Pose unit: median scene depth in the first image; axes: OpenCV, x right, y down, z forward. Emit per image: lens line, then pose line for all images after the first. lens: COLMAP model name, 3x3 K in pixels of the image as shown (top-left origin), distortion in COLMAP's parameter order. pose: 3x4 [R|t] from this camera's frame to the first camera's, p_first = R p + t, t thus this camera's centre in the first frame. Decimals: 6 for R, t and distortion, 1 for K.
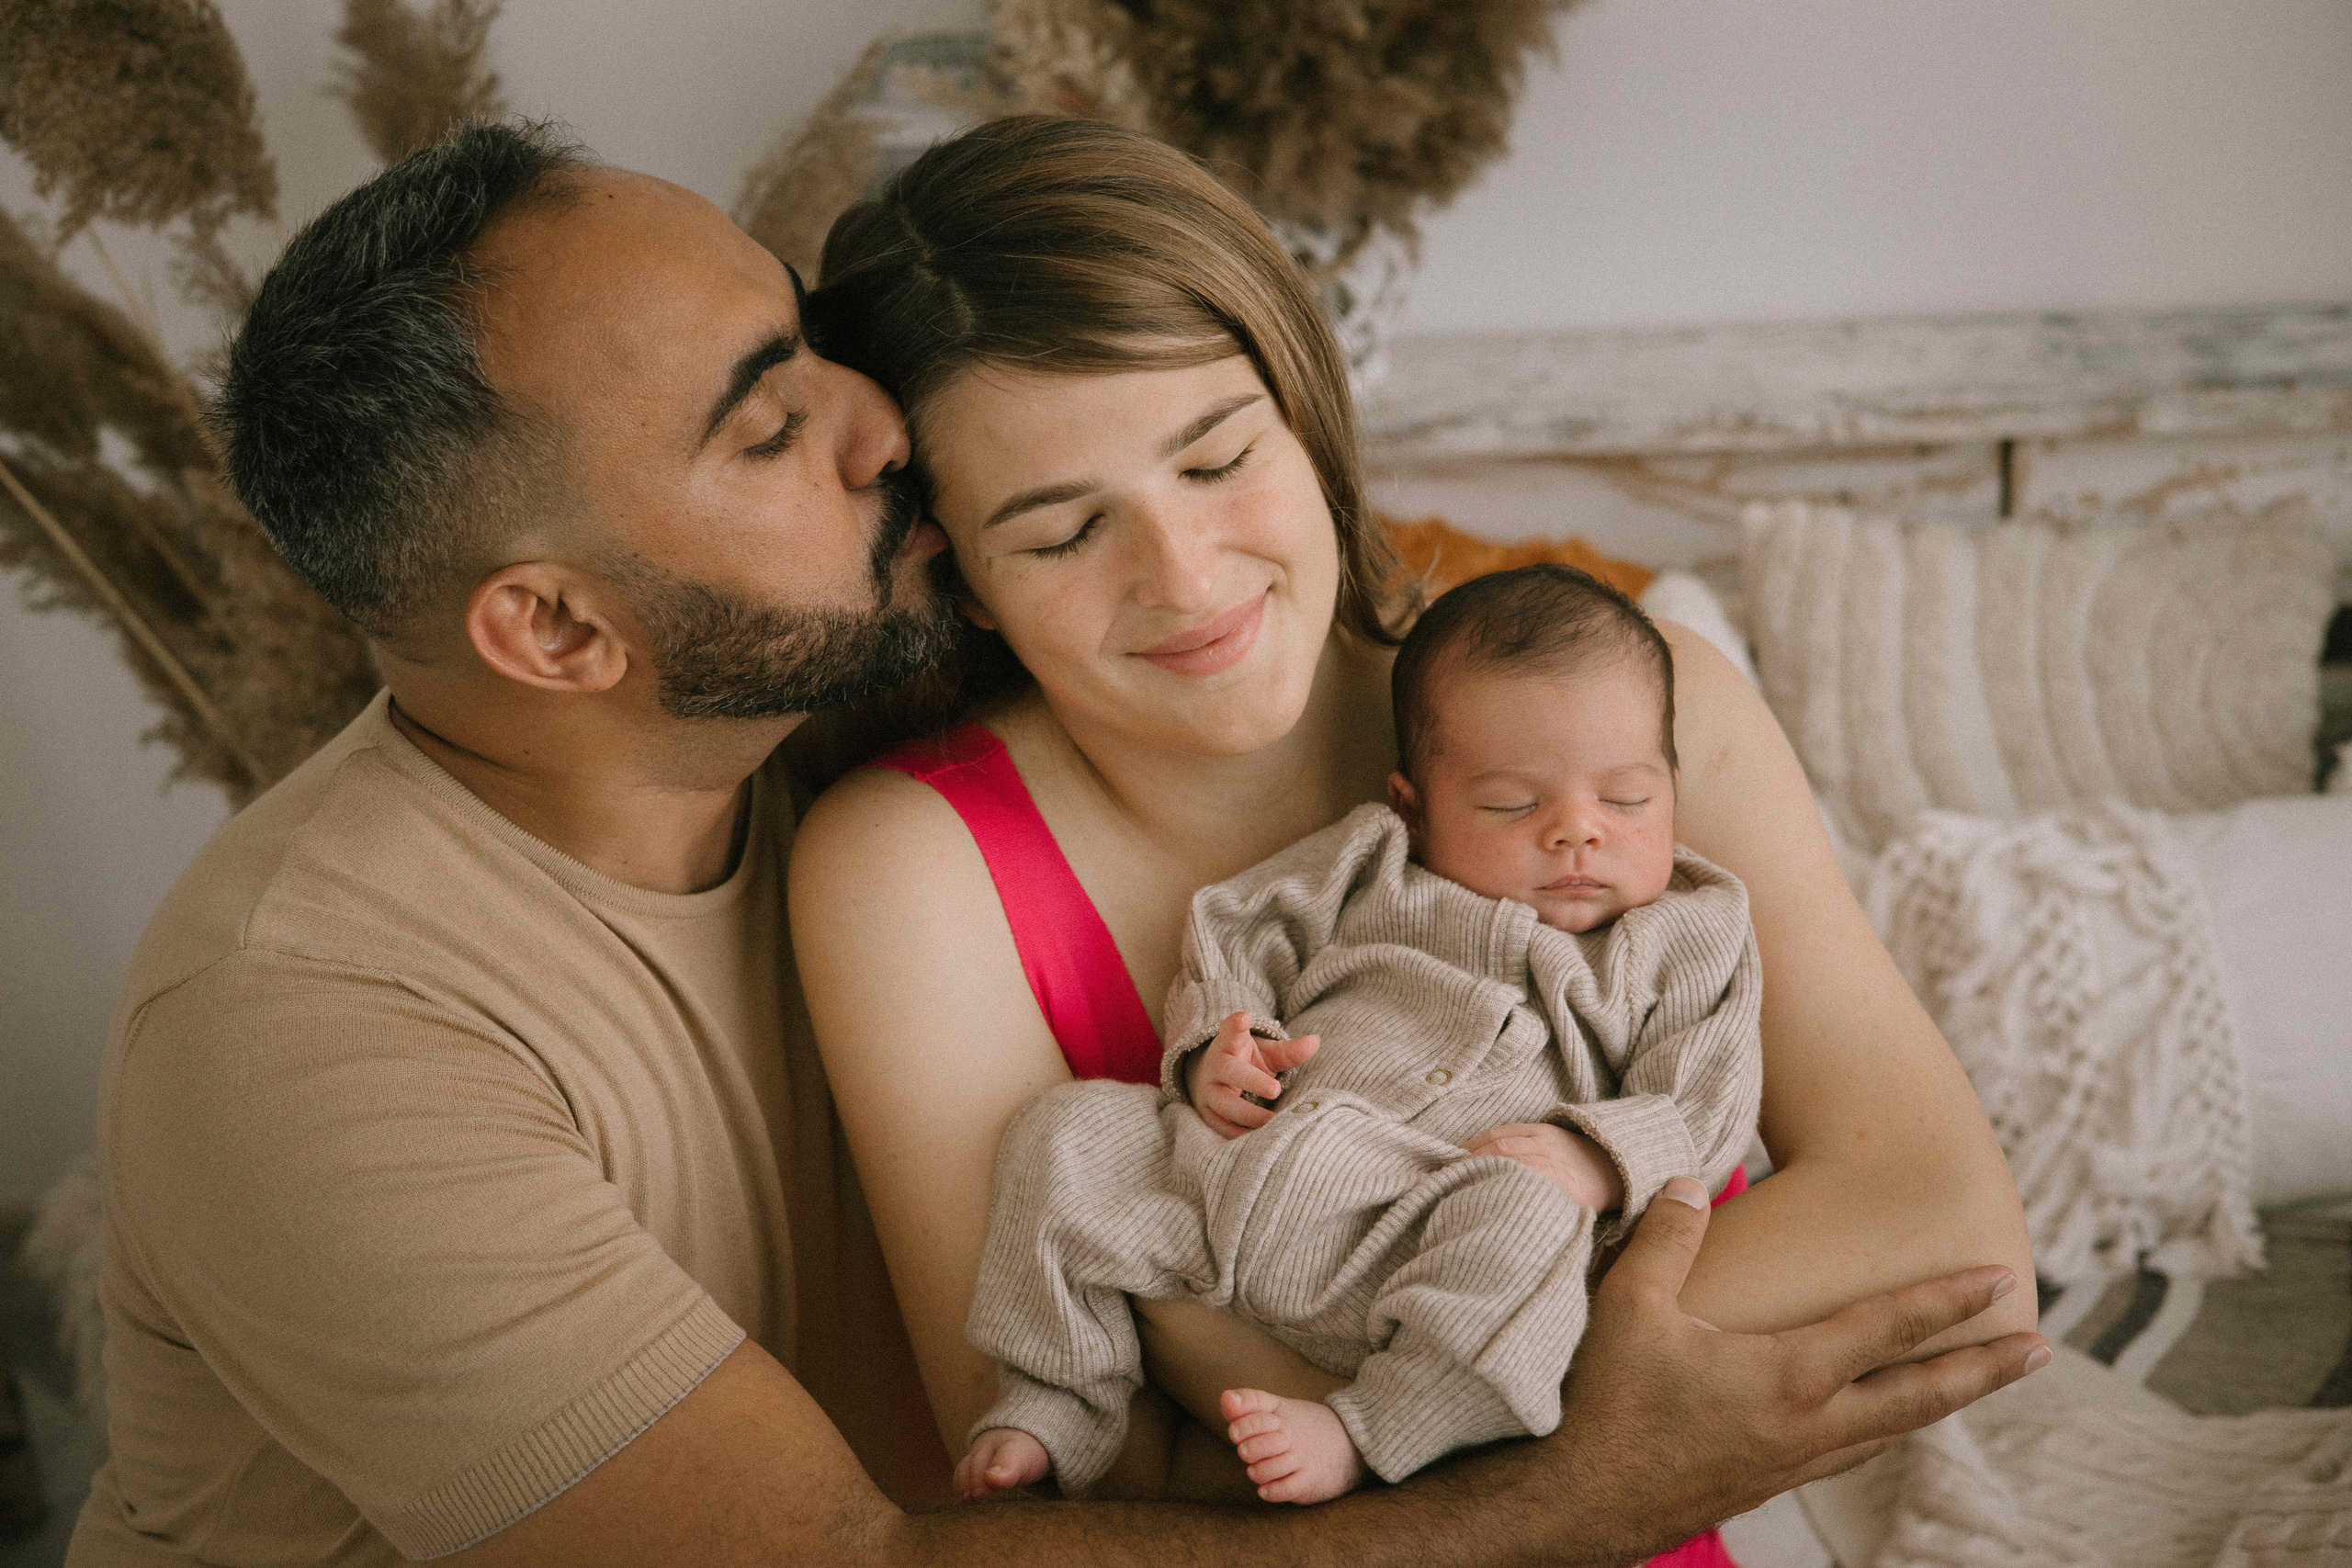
lens RADIAL K [[3088.9, 0, 1176.0], [0, 3088.9, 784.0], [0, 0, 1]] dist [0.012235, 0.030803]
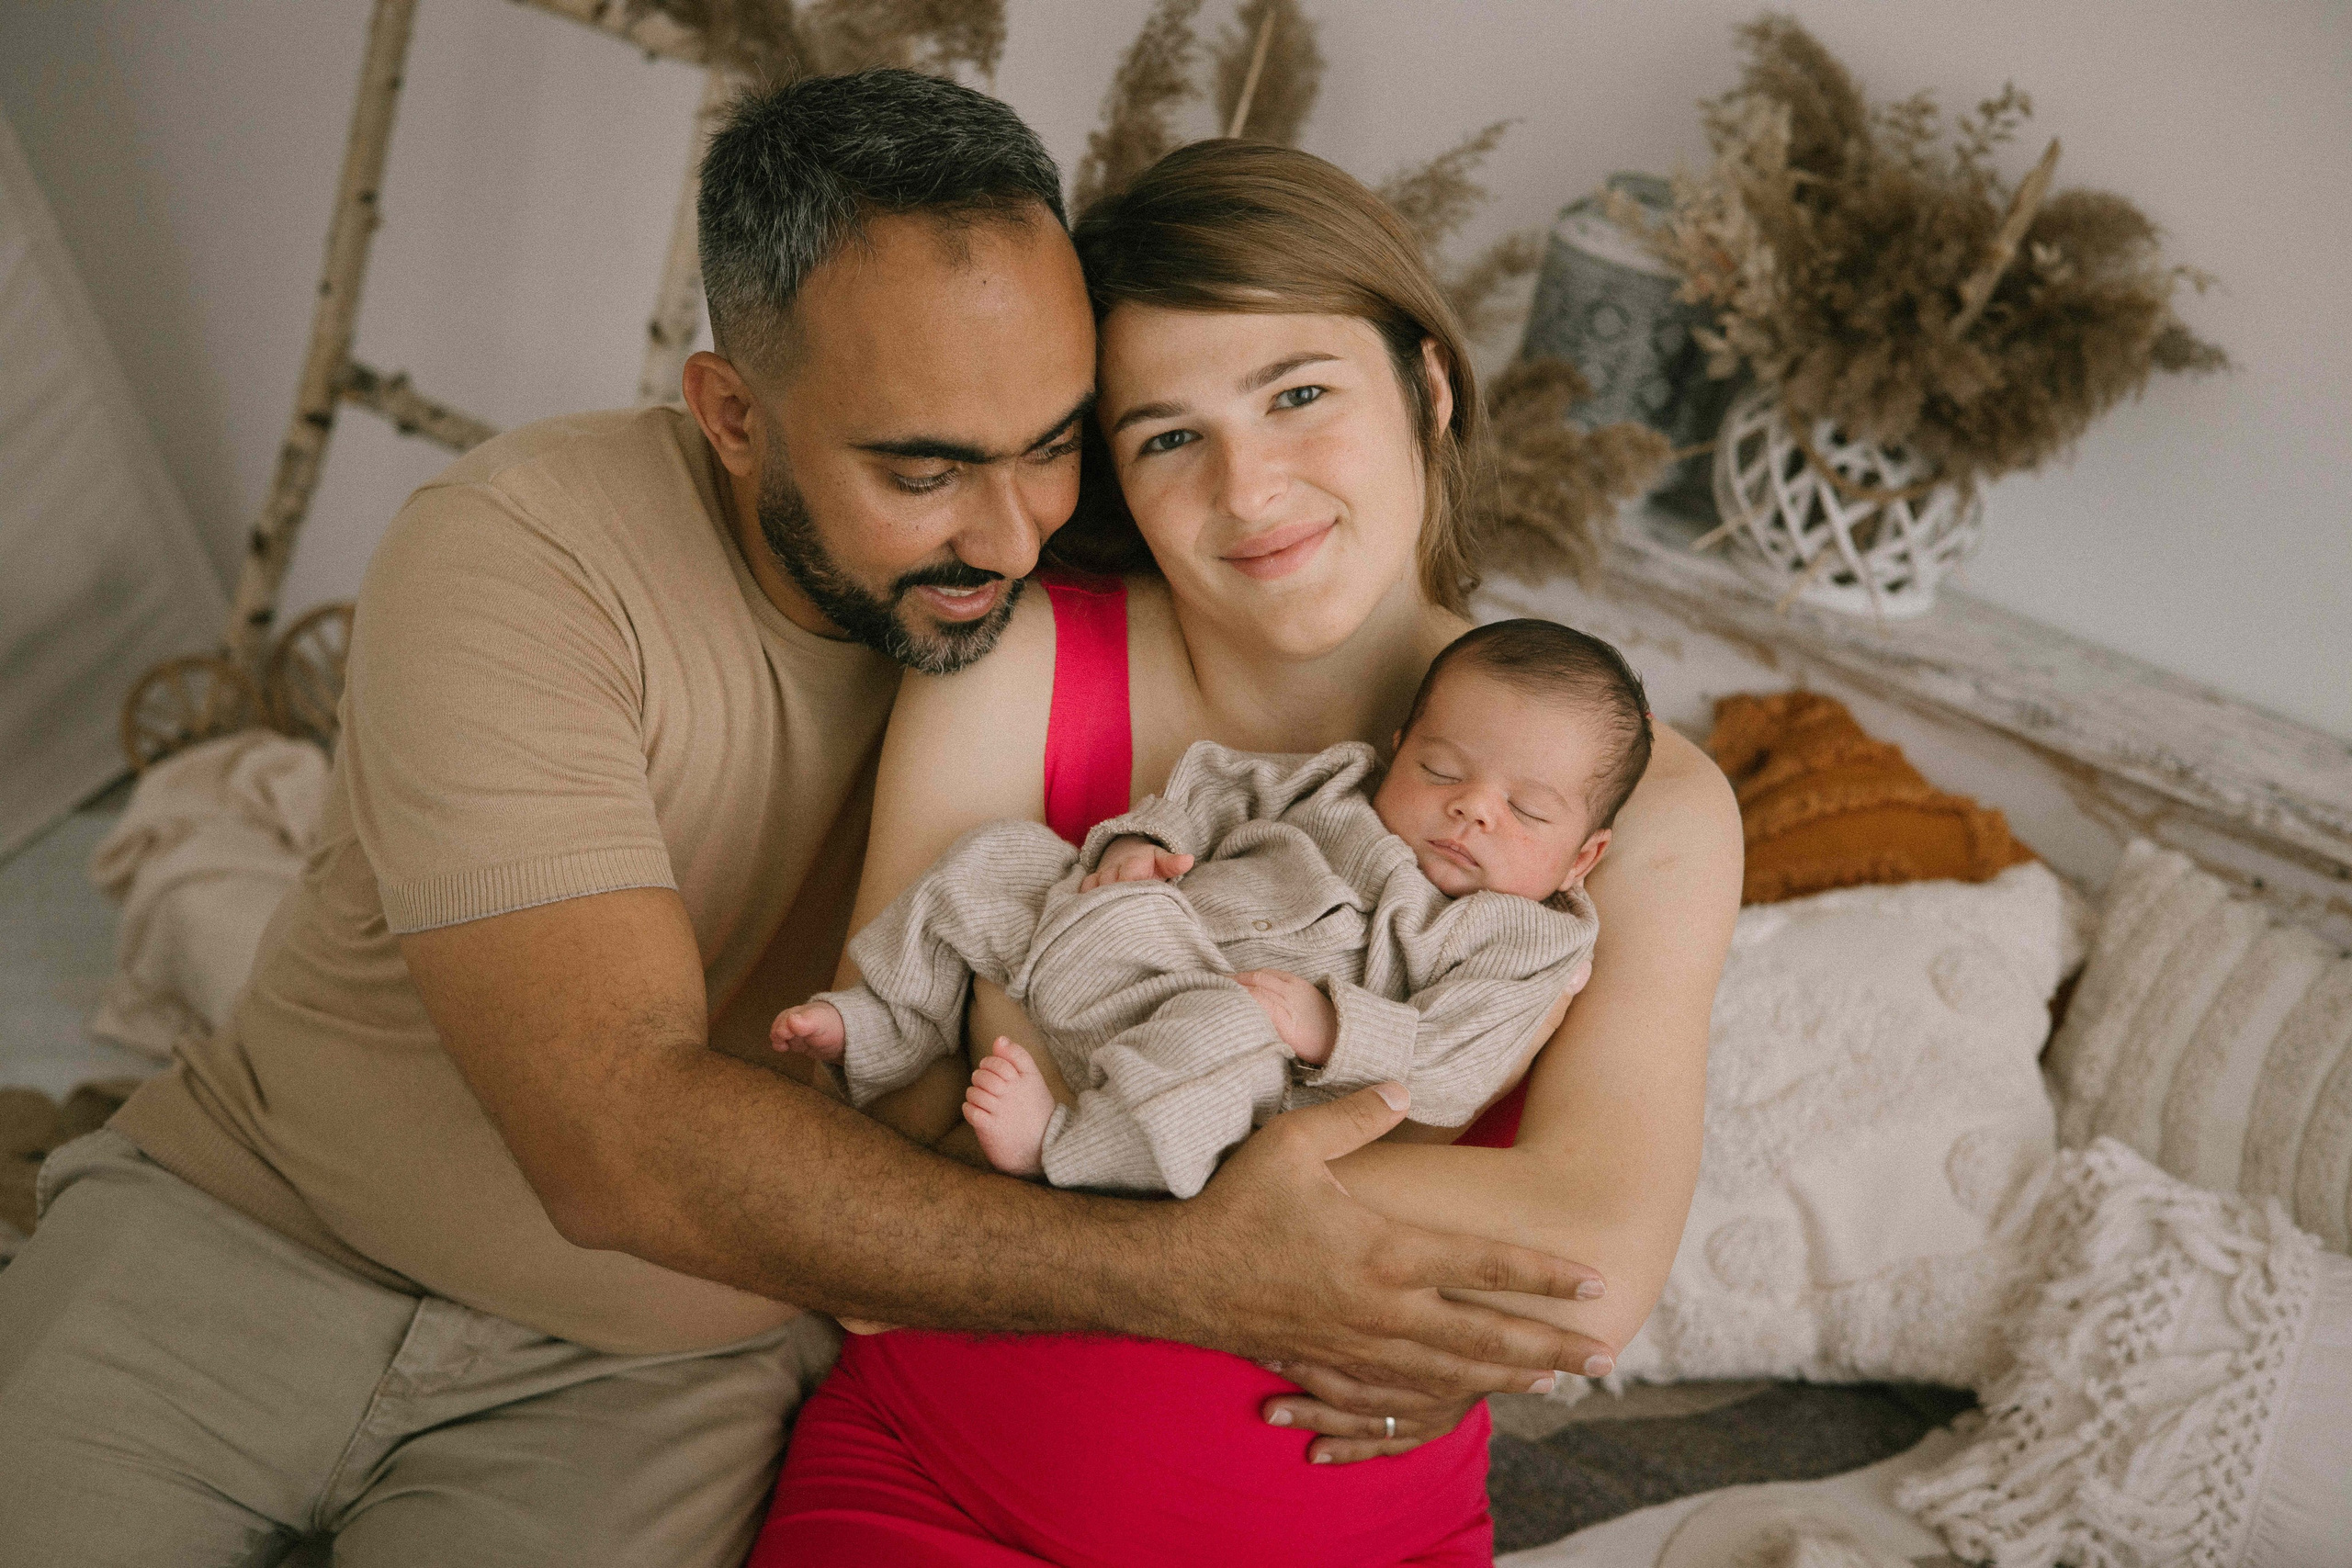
lens RADIAL K [[3088.9, 0, 1176.0], [0, 3088.9, 784.0], [0, 0, 1]] dist [0.012235, 0.030803]
pose [[0.854589, 0.417478, -0.308851, 0.255647], [-0.434439, 0.900573, 0.015228, 0.023685], [0.284500, 0.121163, 0.950989, -0.128881]]
